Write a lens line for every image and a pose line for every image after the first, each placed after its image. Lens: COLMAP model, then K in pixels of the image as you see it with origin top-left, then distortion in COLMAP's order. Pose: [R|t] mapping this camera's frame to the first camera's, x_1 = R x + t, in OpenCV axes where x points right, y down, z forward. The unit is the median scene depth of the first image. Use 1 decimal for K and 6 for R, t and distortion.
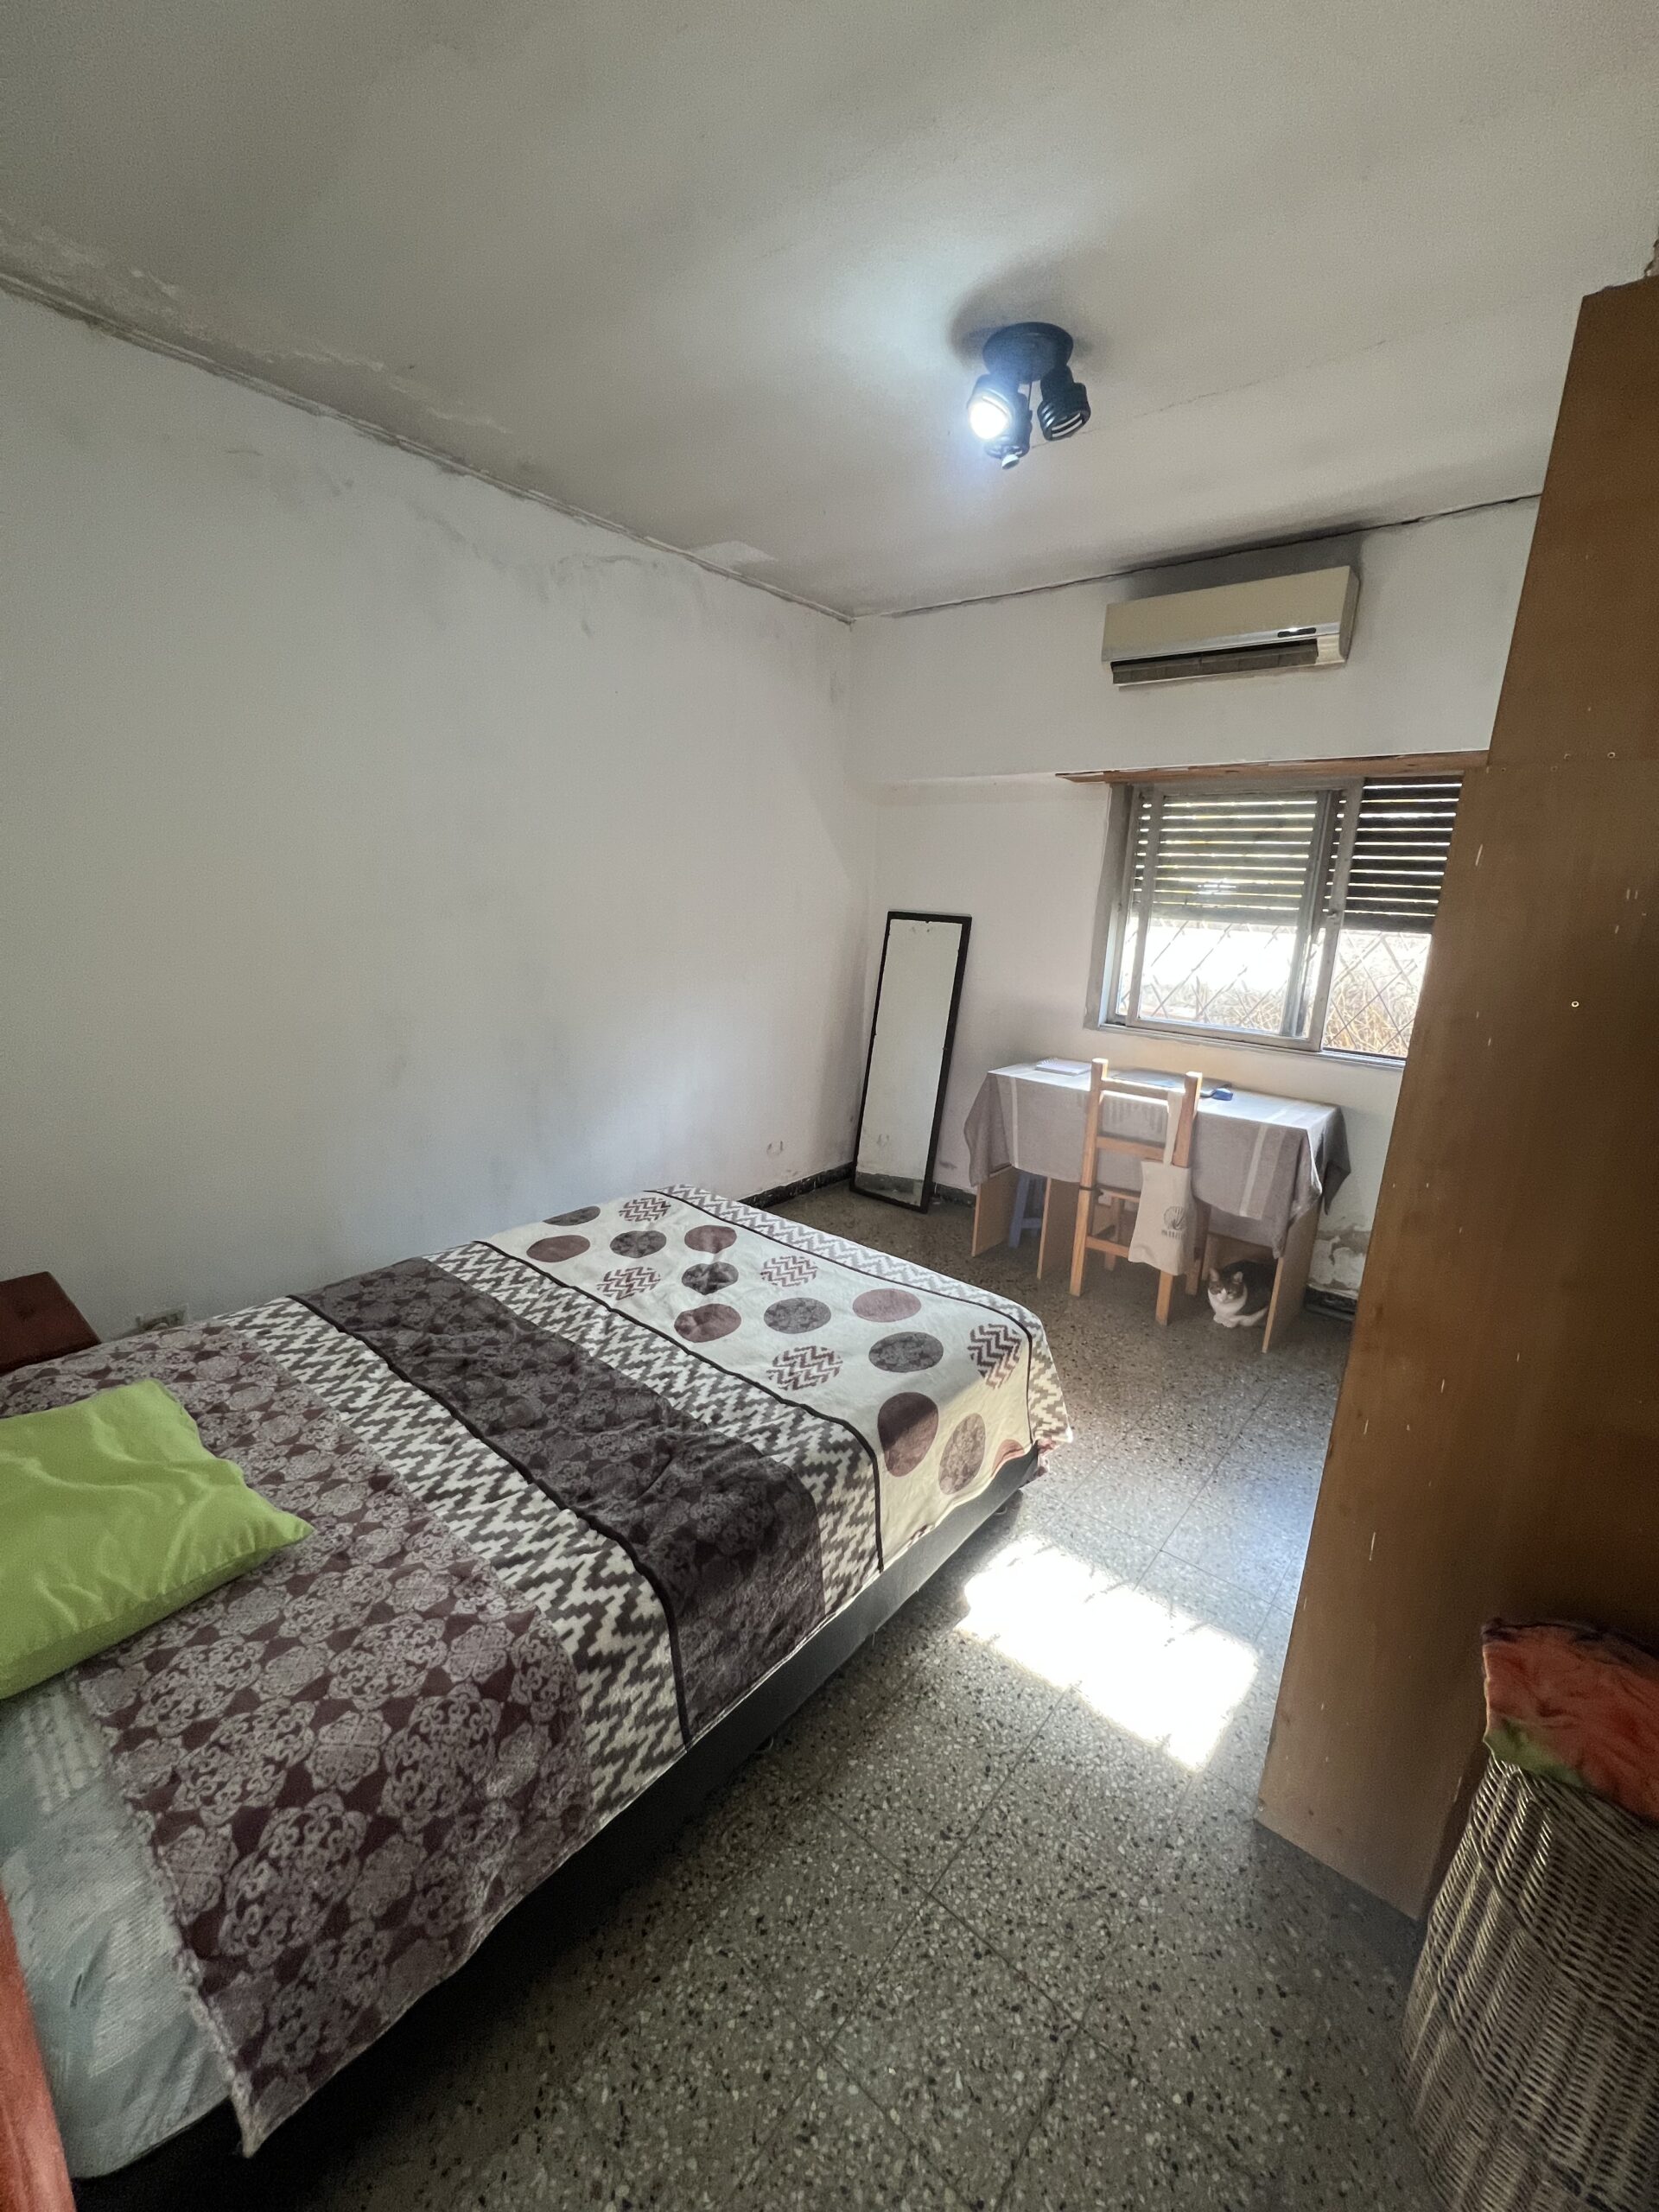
lens RADIAL K [[883.6, 0, 823.6], [0, 883.6, 1105.1], [0, 0, 1]] dist [-0.002532, 0.000522]
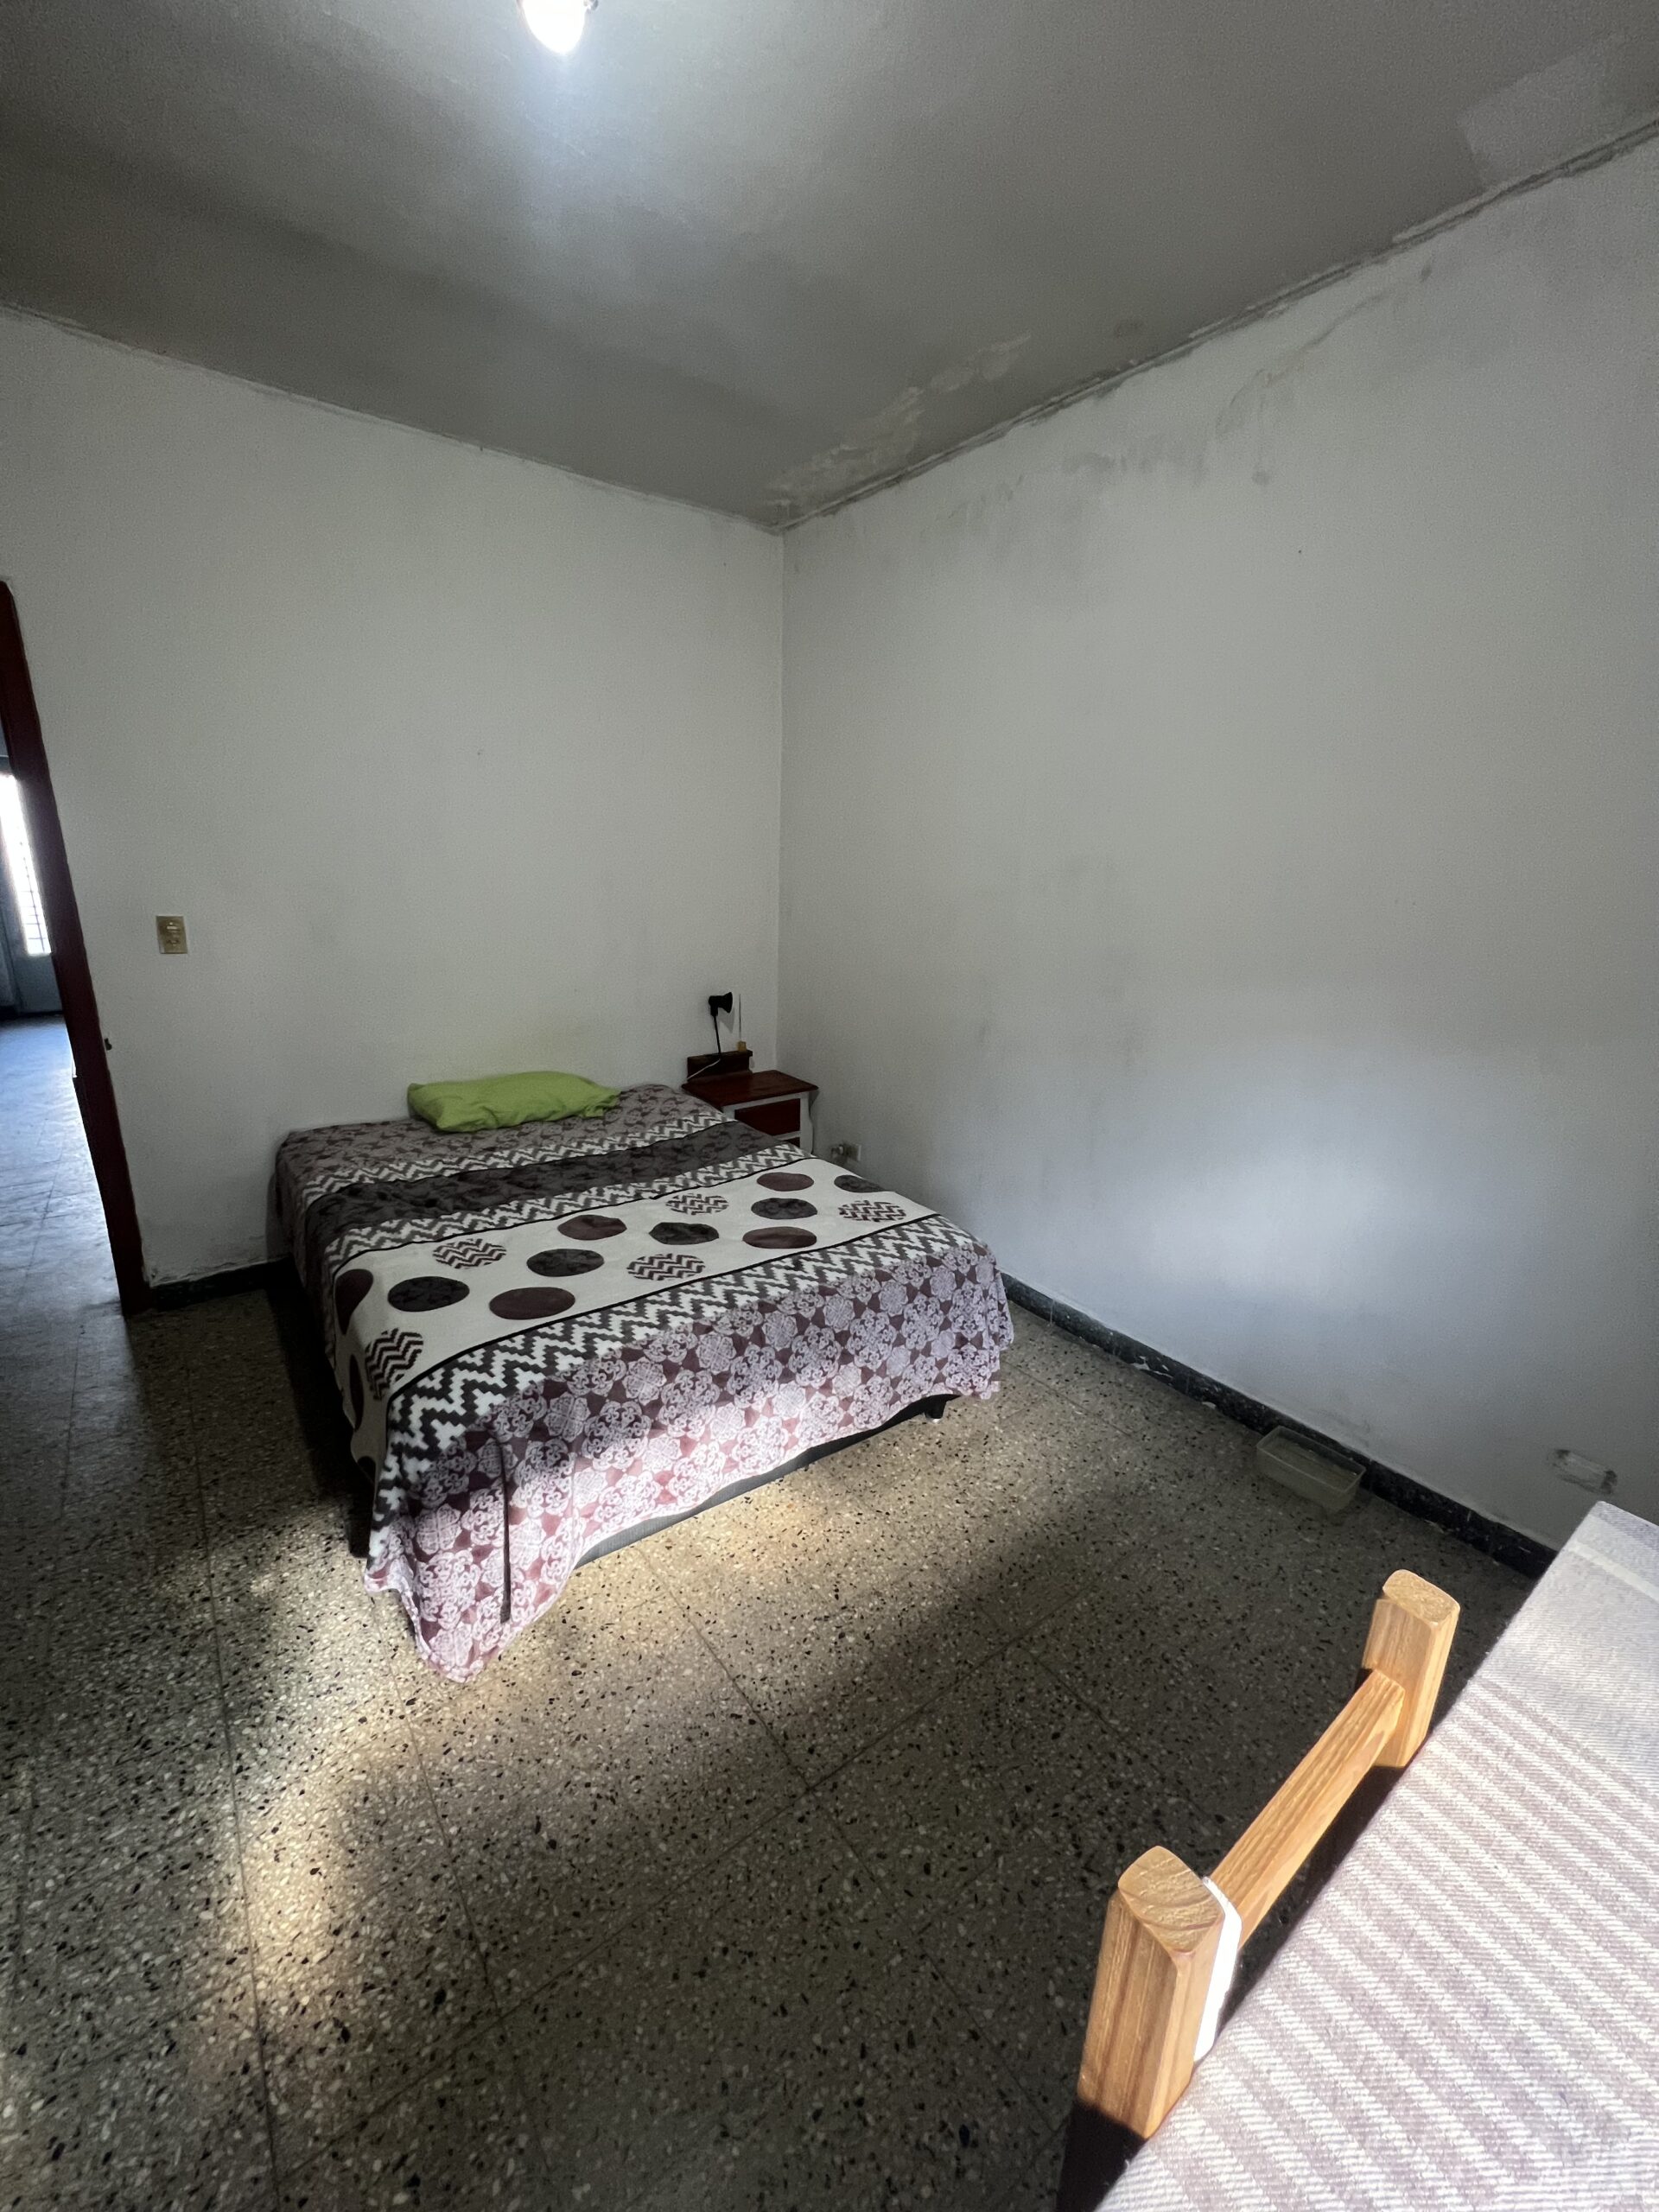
lens RADIAL K [[883.6, 0, 836.1], [0, 883.6, 1100.5], [0, 0, 1]] dist [-0.002532, 0.000522]
pose [[-0.212584, 0.215728, -0.953032, 0.817950], [-0.269503, 0.924551, 0.269397, -0.279216], [0.939242, 0.314114, -0.138406, 1.385020]]
